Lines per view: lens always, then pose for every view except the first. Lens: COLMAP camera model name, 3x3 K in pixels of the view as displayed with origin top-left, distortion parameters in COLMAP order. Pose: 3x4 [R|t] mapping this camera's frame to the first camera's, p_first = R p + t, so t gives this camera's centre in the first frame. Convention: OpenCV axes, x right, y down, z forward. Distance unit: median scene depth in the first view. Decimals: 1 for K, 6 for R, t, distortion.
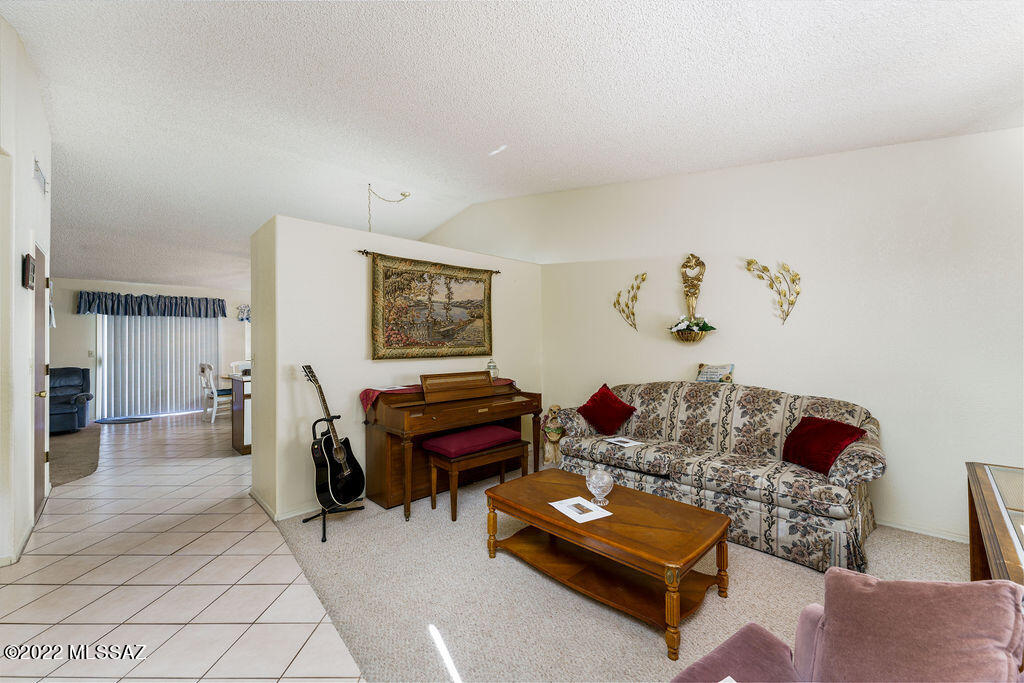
lens RADIAL K [[413.7, 0, 515.2], [0, 413.7, 342.8], [0, 0, 1]] dist [-0.000295, -0.000383]
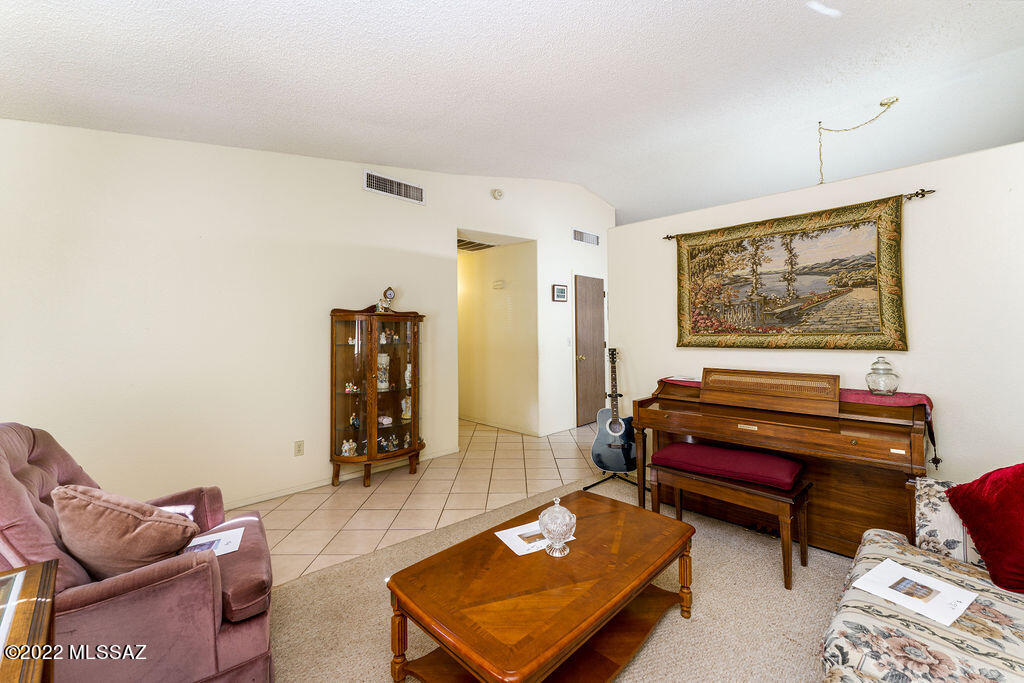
lens RADIAL K [[413.7, 0, 505.8], [0, 413.7, 331.4], [0, 0, 1]] dist [-0.000295, -0.000383]
pose [[0.007707, 0.007397, -0.999943, 0.578463], [0.011451, 0.999906, 0.007485, -0.006393], [0.999905, -0.011508, 0.007622, 0.560869]]
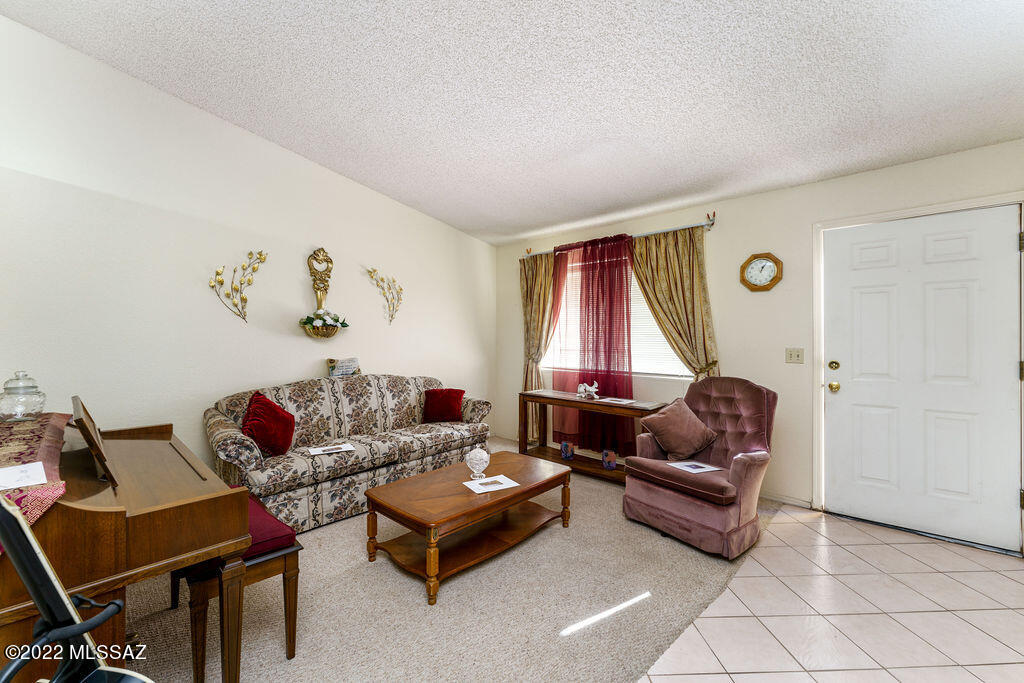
lens RADIAL K [[413.7, 0, 515.7], [0, 413.7, 348.0], [0, 0, 1]] dist [-0.000295, -0.000383]
pose [[-0.071495, -0.012175, 0.997367, -0.585150], [-0.006625, 0.999909, 0.011731, 0.008069], [-0.997419, -0.005769, -0.071569, 0.605915]]
